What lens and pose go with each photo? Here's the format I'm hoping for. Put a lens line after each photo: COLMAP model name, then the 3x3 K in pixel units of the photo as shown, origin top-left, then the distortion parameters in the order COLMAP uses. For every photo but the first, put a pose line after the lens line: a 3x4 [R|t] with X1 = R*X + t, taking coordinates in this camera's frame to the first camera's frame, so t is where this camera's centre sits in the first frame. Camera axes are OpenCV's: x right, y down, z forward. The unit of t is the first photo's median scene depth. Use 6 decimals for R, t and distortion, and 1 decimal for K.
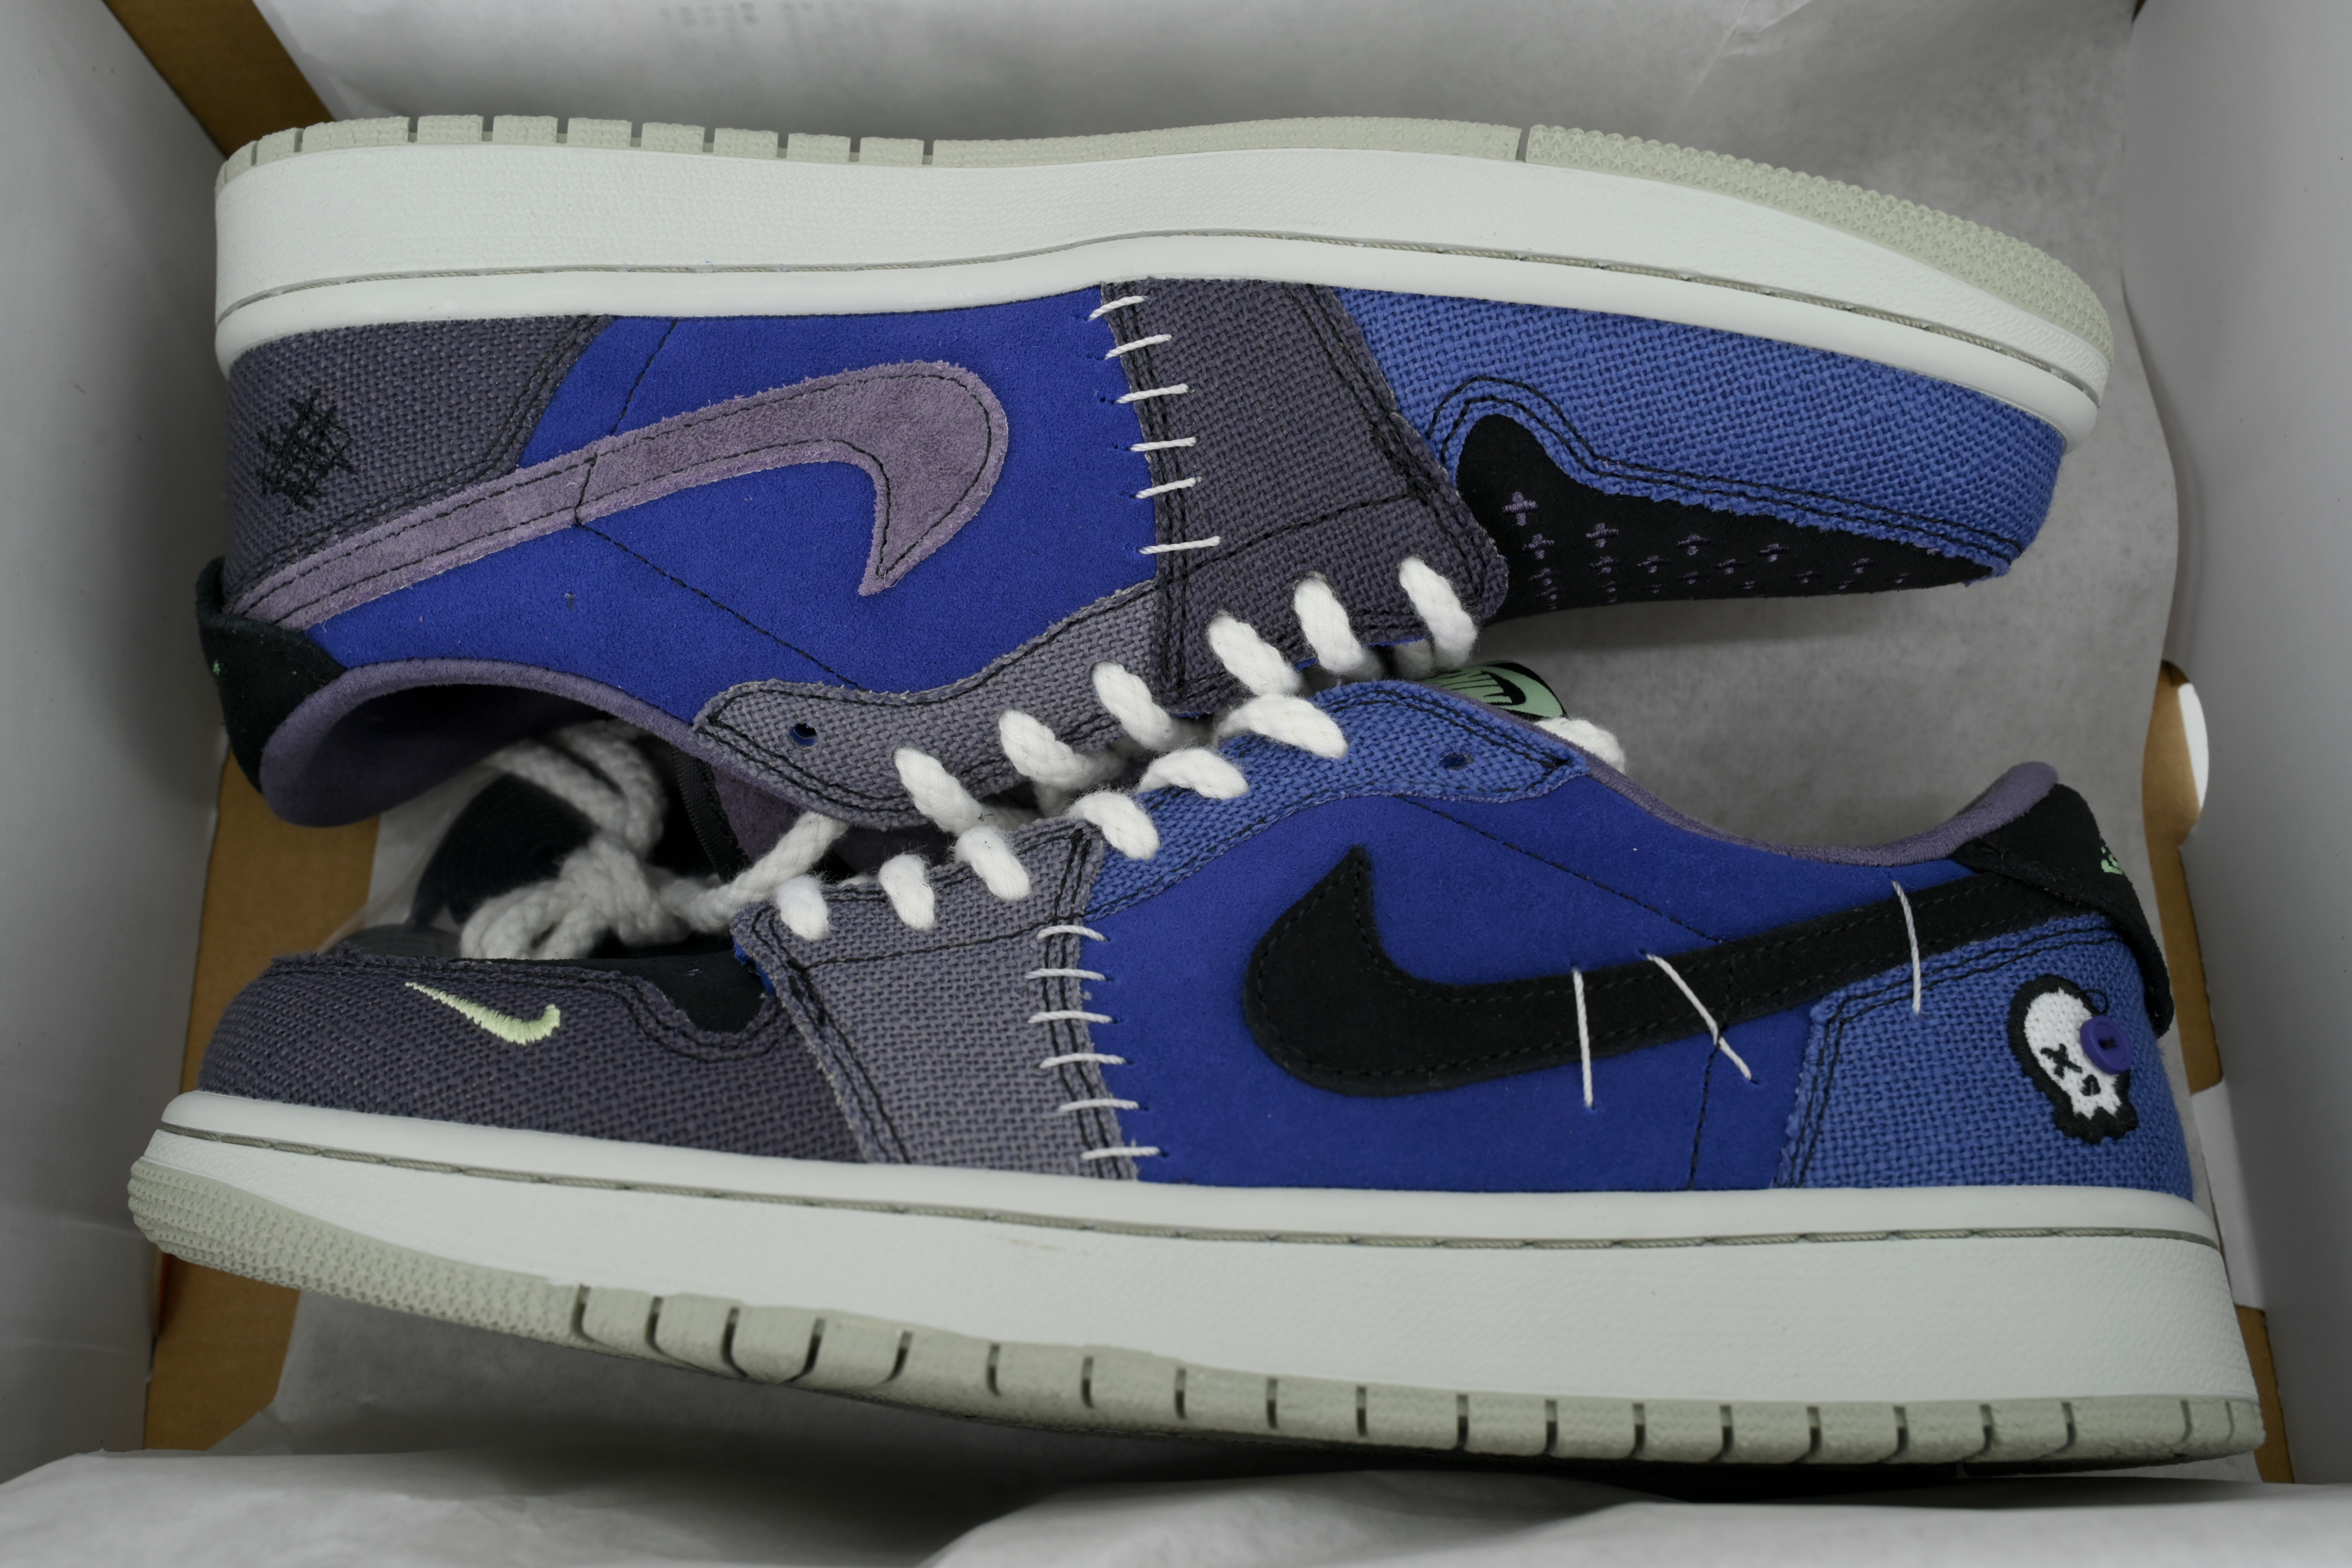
lens RADIAL K [[1986.4, 0, 1180.8], [0, 1986.4, 781.8], [0, 0, 1]] dist [0.018322, -0.017774]
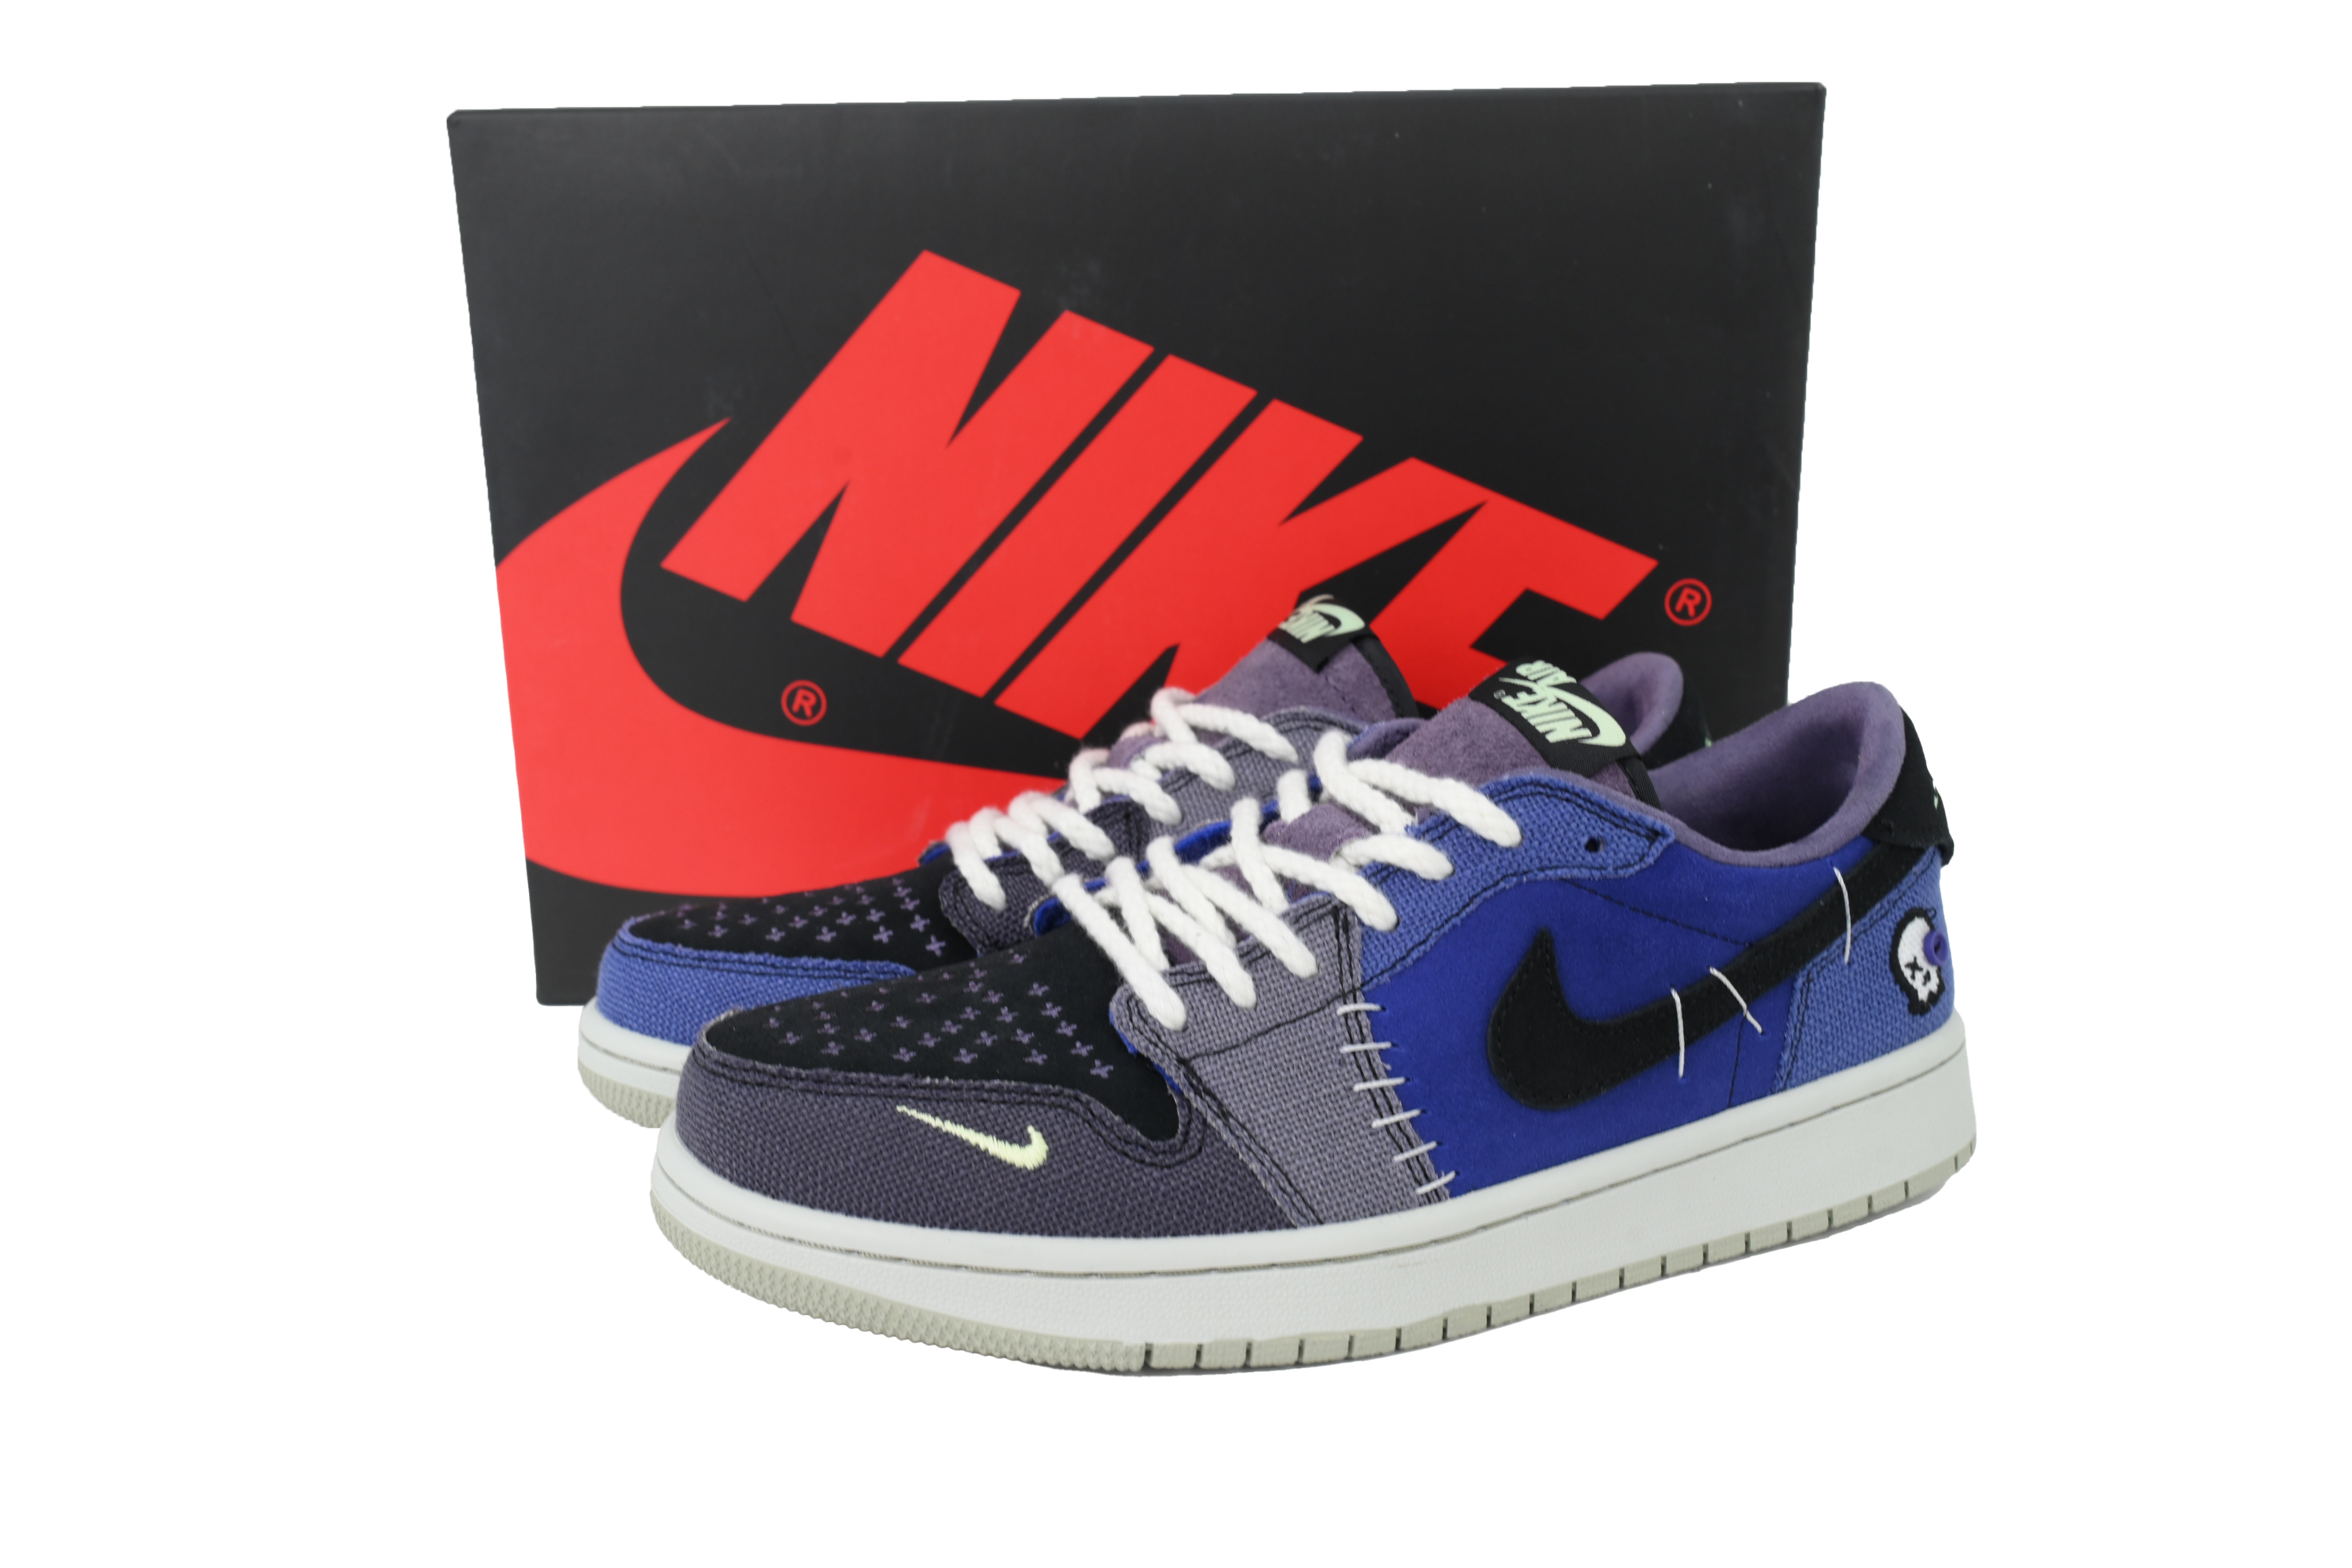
lens RADIAL K [[1986.4, 0, 1186.9], [0, 1986.4, 768.6], [0, 0, 1]] dist [0.018322, -0.017774]
pose [[0.949501, -0.134963, 0.283255, -0.578841], [-0.032005, 0.856394, 0.515330, -0.842160], [-0.312128, -0.498372, 0.808827, -0.054431]]
